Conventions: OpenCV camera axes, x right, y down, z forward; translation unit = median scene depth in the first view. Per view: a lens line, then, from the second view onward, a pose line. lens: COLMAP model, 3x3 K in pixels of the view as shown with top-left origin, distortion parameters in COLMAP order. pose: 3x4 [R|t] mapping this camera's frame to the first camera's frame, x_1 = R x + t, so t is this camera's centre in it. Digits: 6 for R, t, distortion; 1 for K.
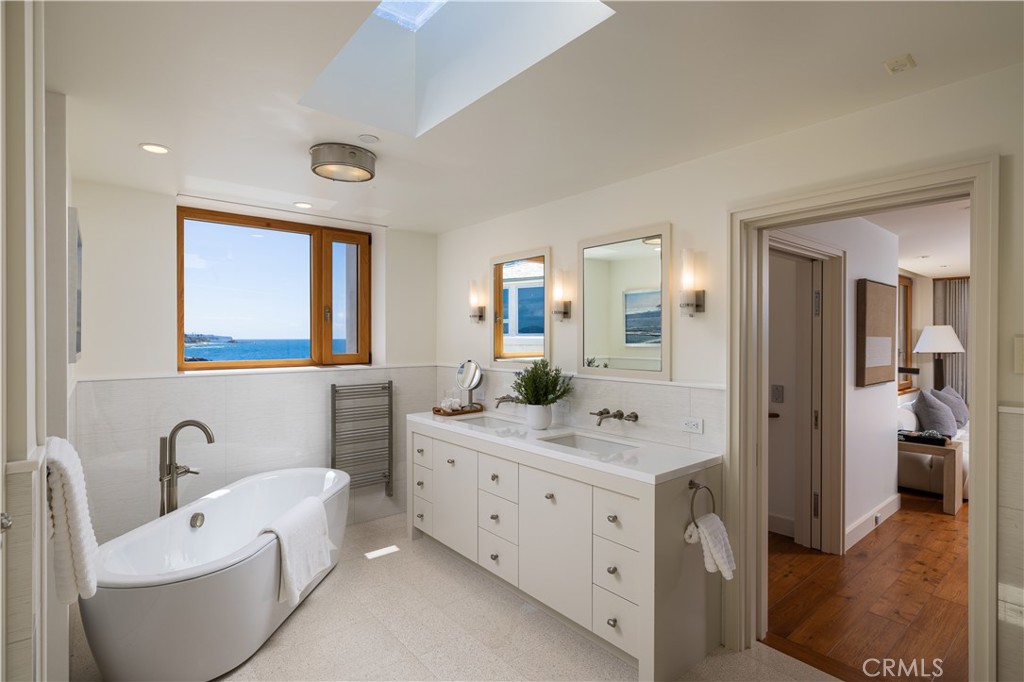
lens RADIAL K [[499.6, 0, 512.0], [0, 499.6, 341.0], [0, 0, 1]] dist [0.001294, 0.000371]
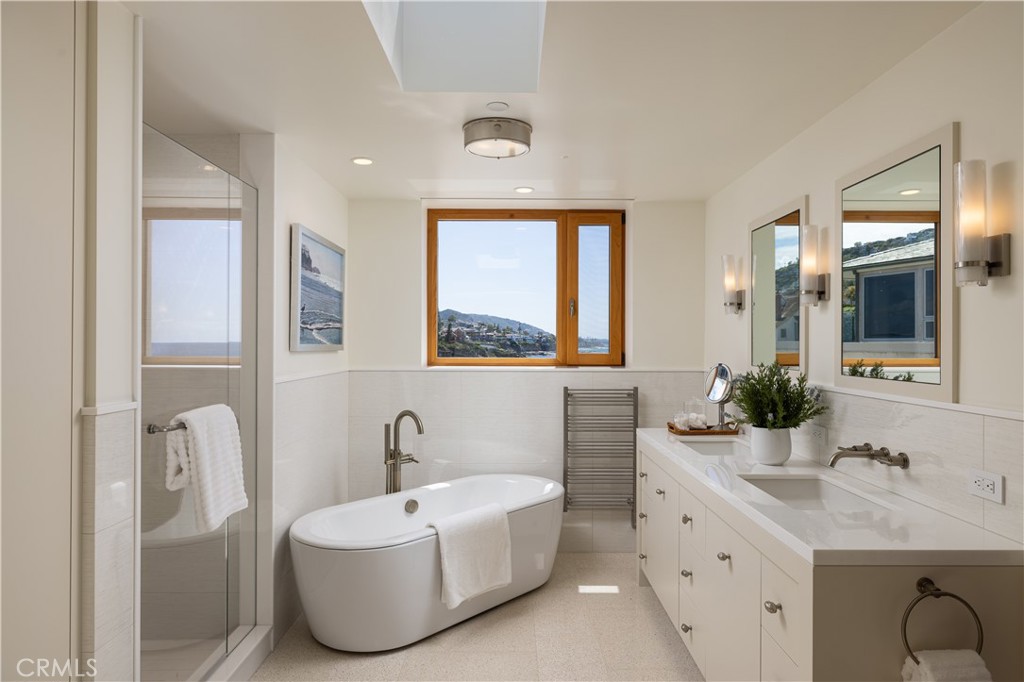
lens RADIAL K [[611.1, 0, 512.0], [0, 611.1, 341.0], [0, 0, 1]] dist [-0.002194, -0.000317]
pose [[0.769032, 0.001999, -0.639207, 0.285964], [-0.008144, 0.999945, -0.006671, 0.015229], [0.639159, 0.010336, 0.769005, 0.119512]]
